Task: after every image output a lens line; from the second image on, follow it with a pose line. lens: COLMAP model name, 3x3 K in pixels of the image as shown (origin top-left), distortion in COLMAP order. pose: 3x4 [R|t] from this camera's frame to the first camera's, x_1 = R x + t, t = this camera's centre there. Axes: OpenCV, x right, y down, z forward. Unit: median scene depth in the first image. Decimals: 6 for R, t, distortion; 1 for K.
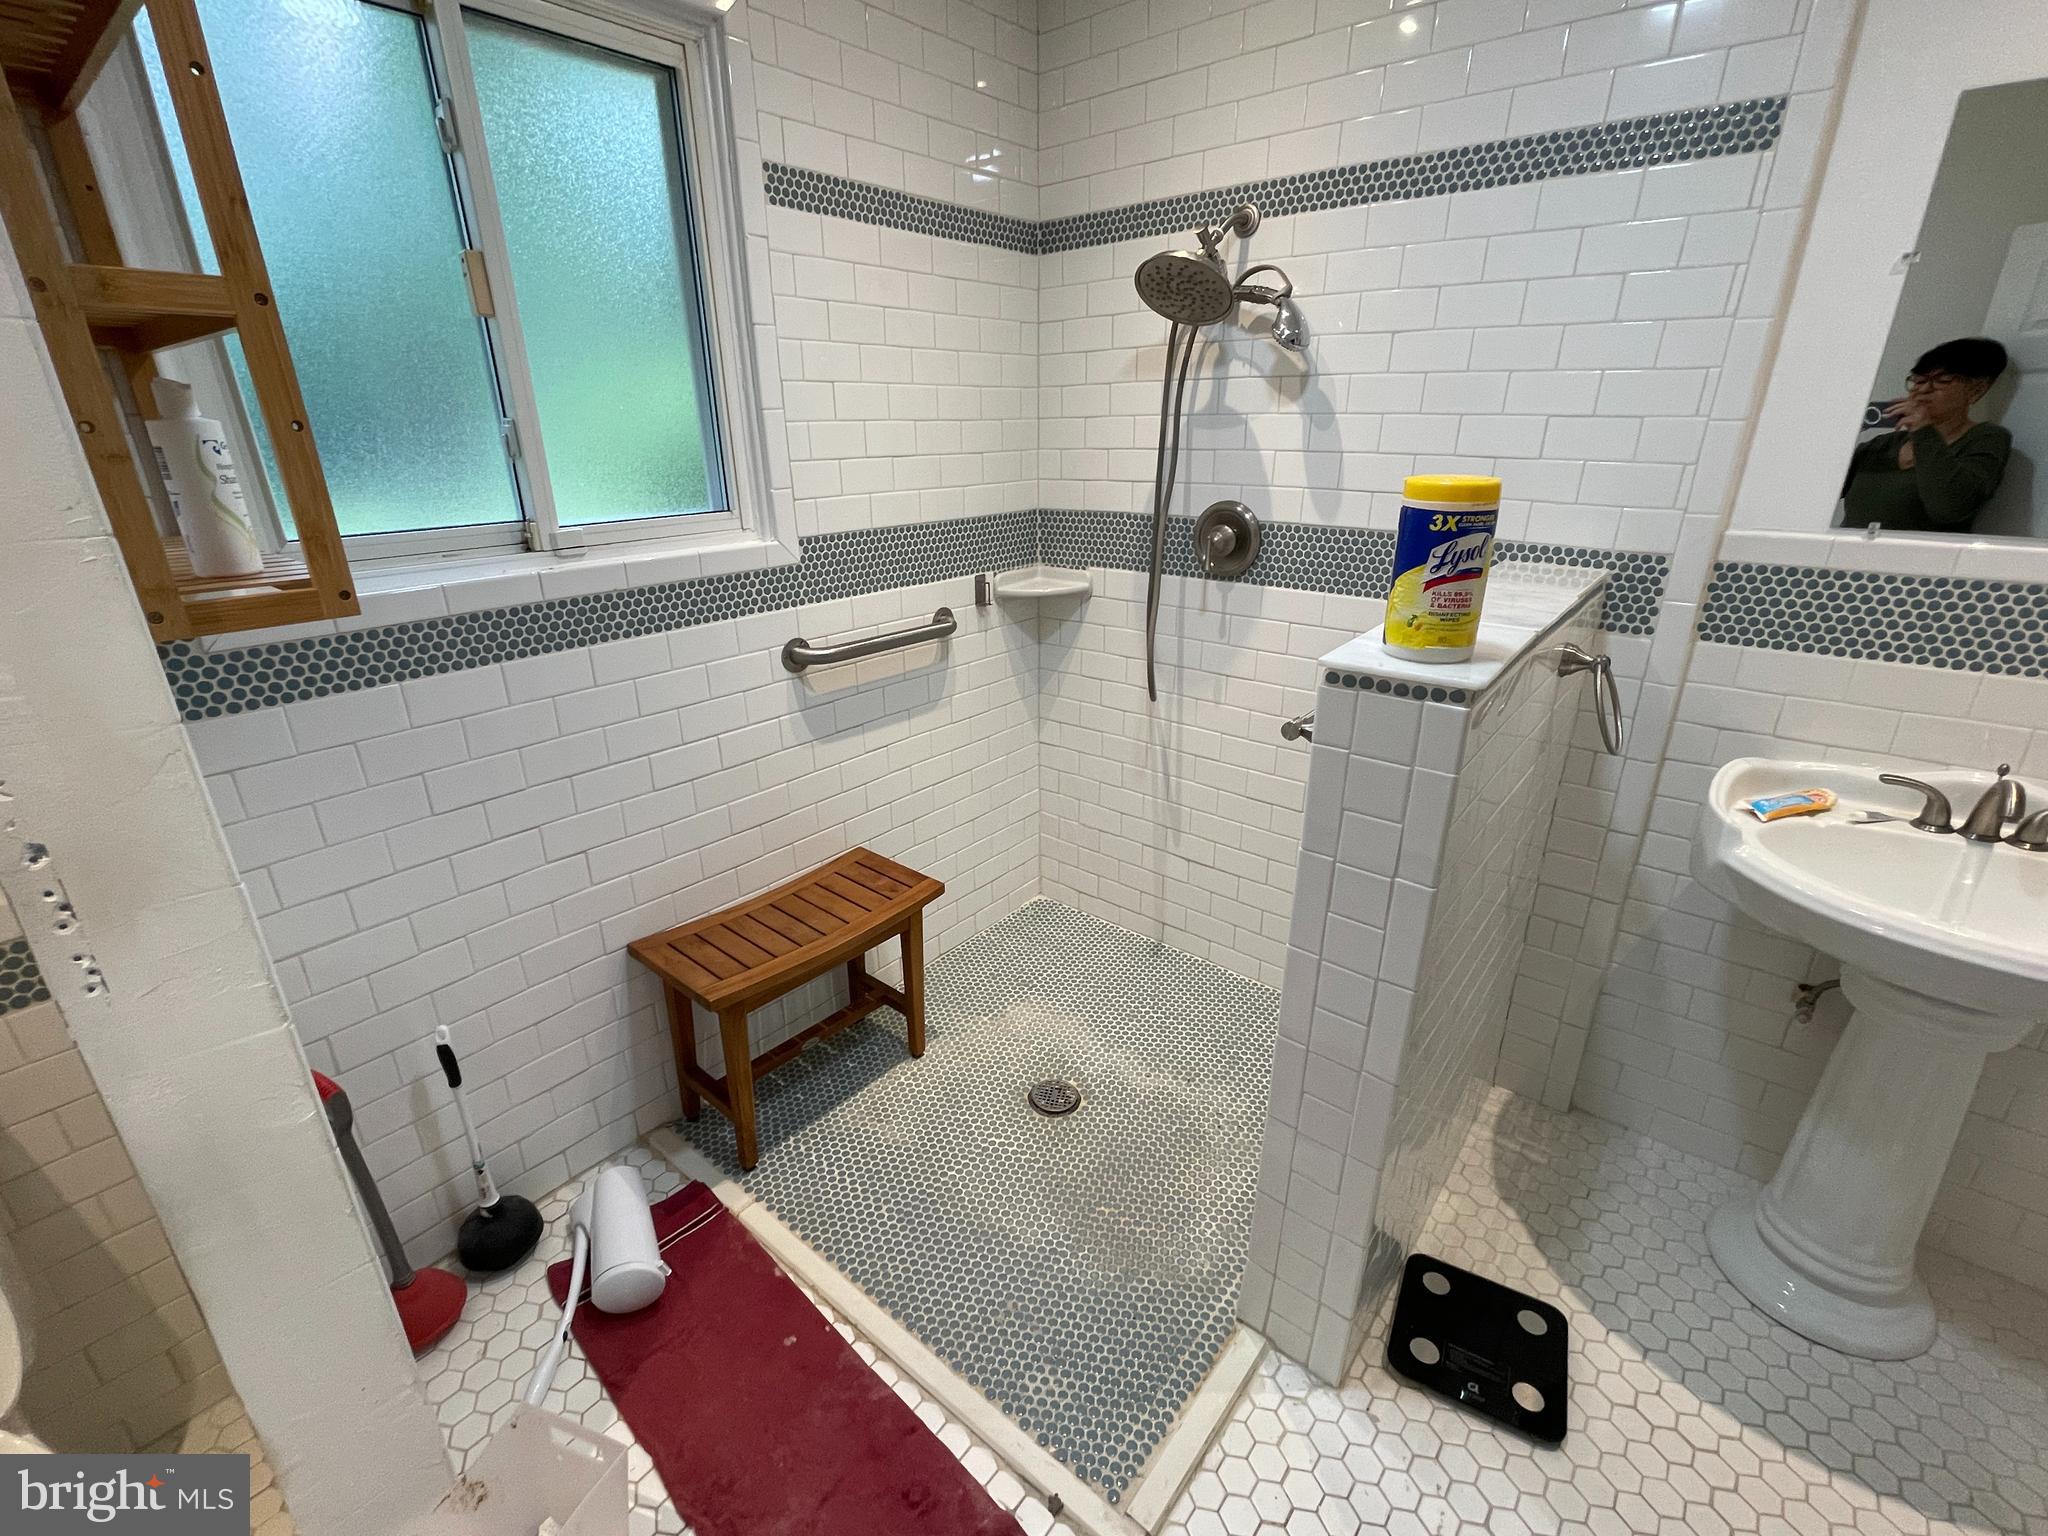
lens RADIAL K [[907.8, 0, 1017.7], [0, 907.8, 768.2], [0, 0, 1]] dist [-0.005471, 0.001176]
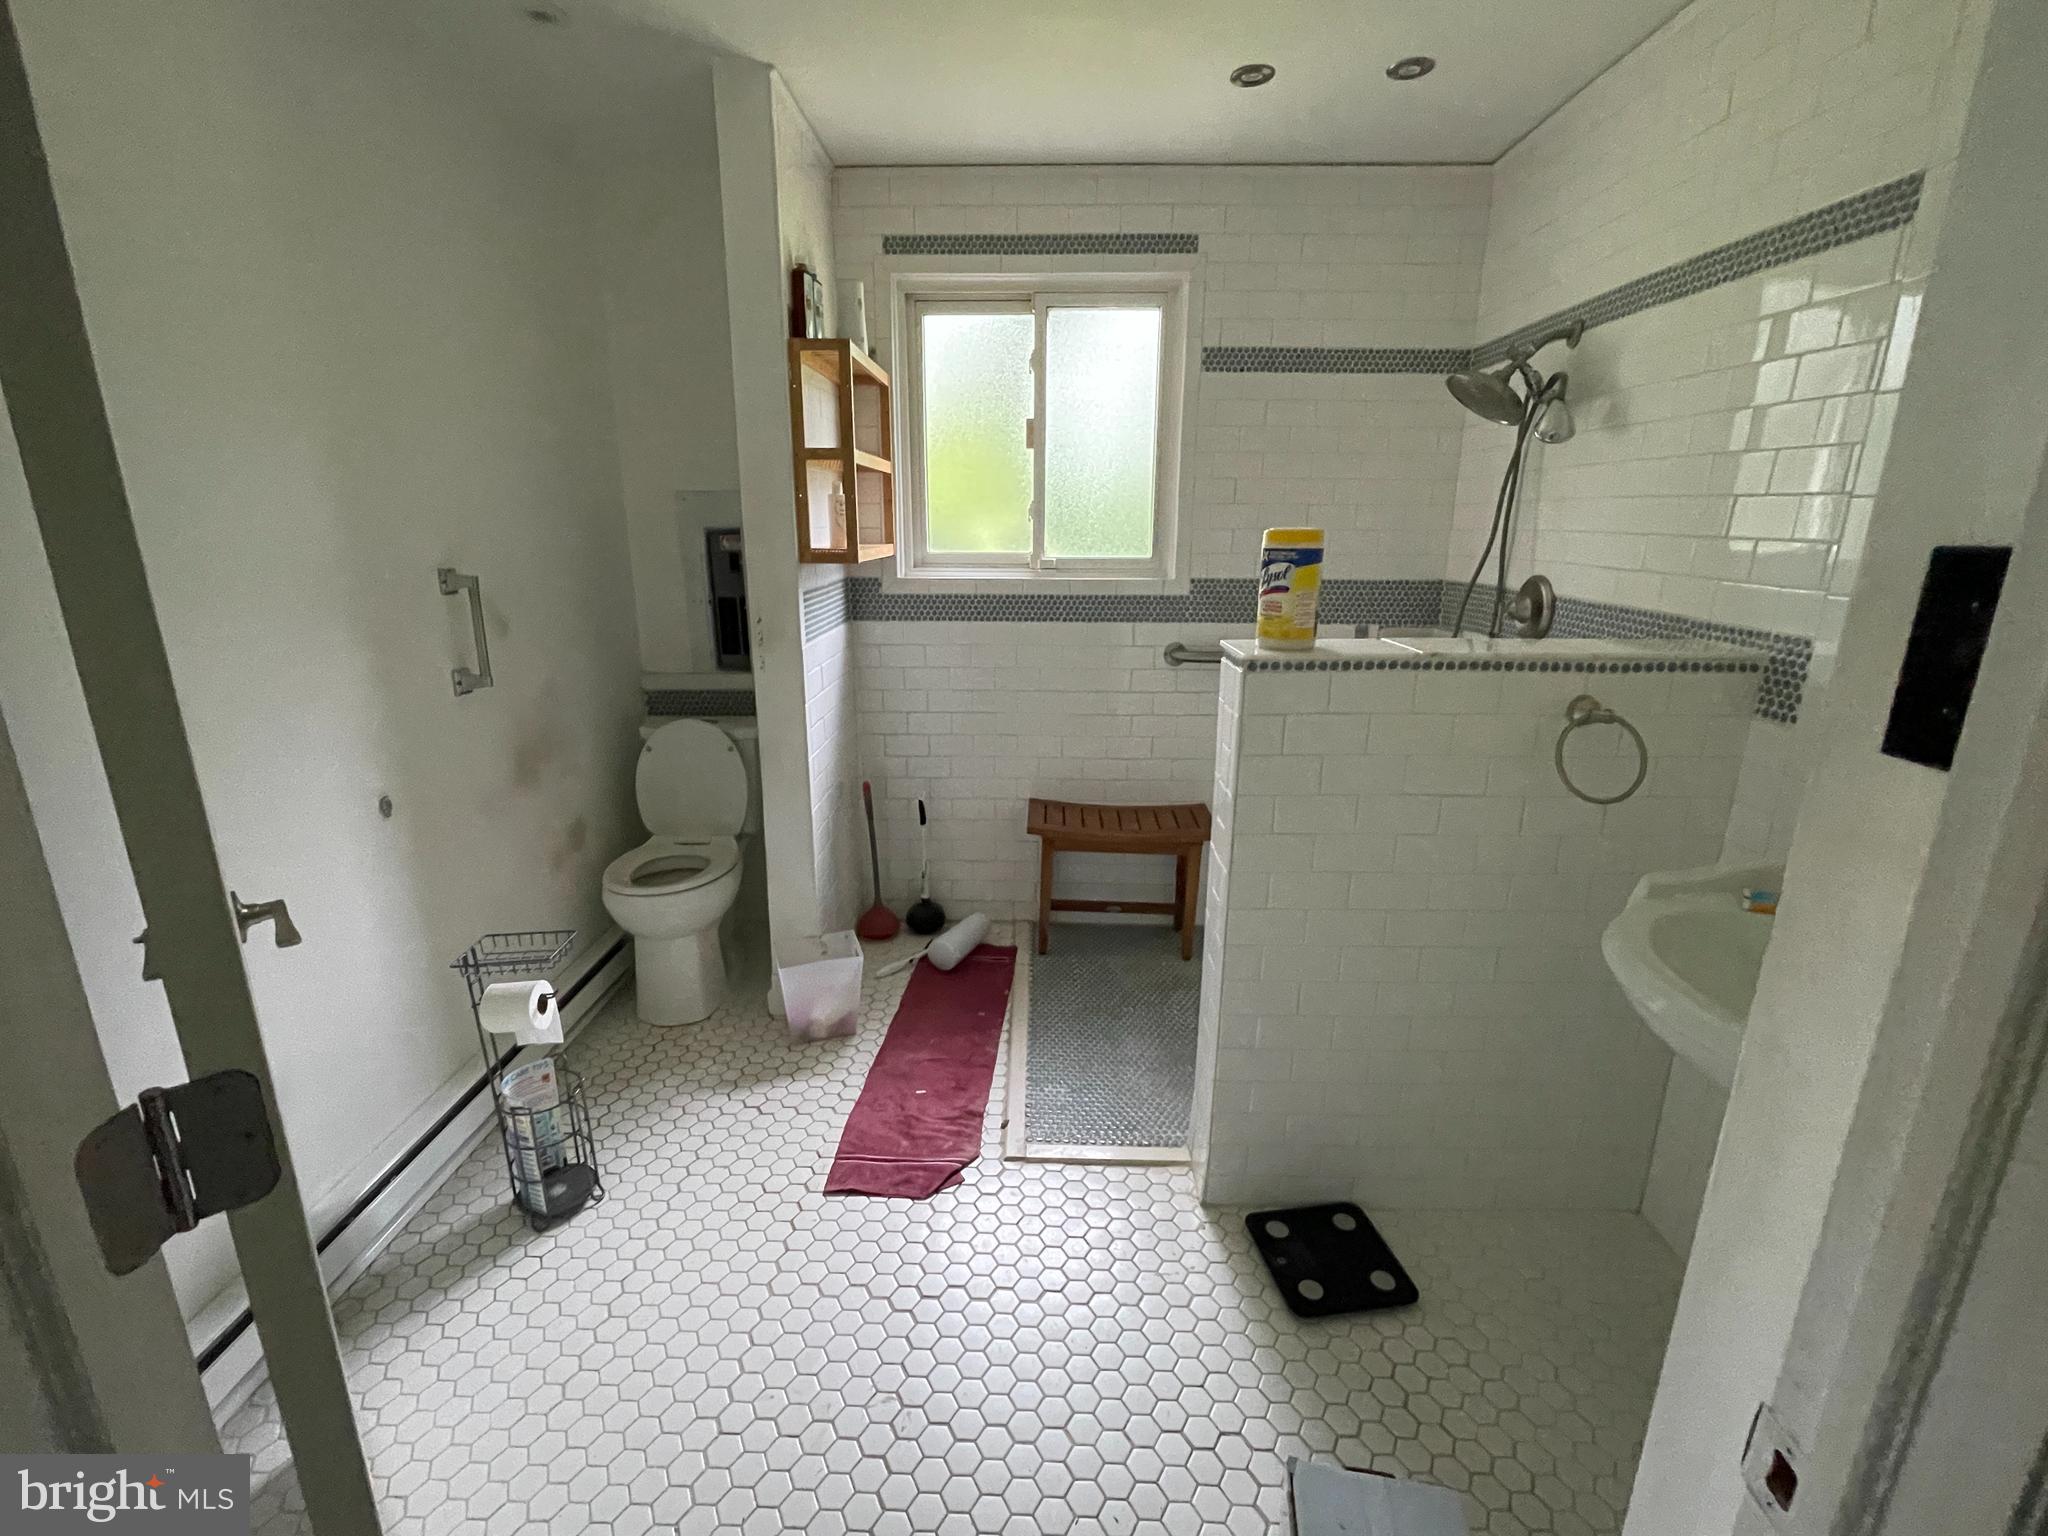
lens RADIAL K [[907.8, 0, 1045.7], [0, 907.8, 767.7], [0, 0, 1]] dist [-0.005471, 0.001176]
pose [[0.645440, 0.213394, -0.733396, 0.894033], [-0.286585, 0.957690, 0.026441, 0.090192], [0.708008, 0.193114, 0.679287, -0.160426]]
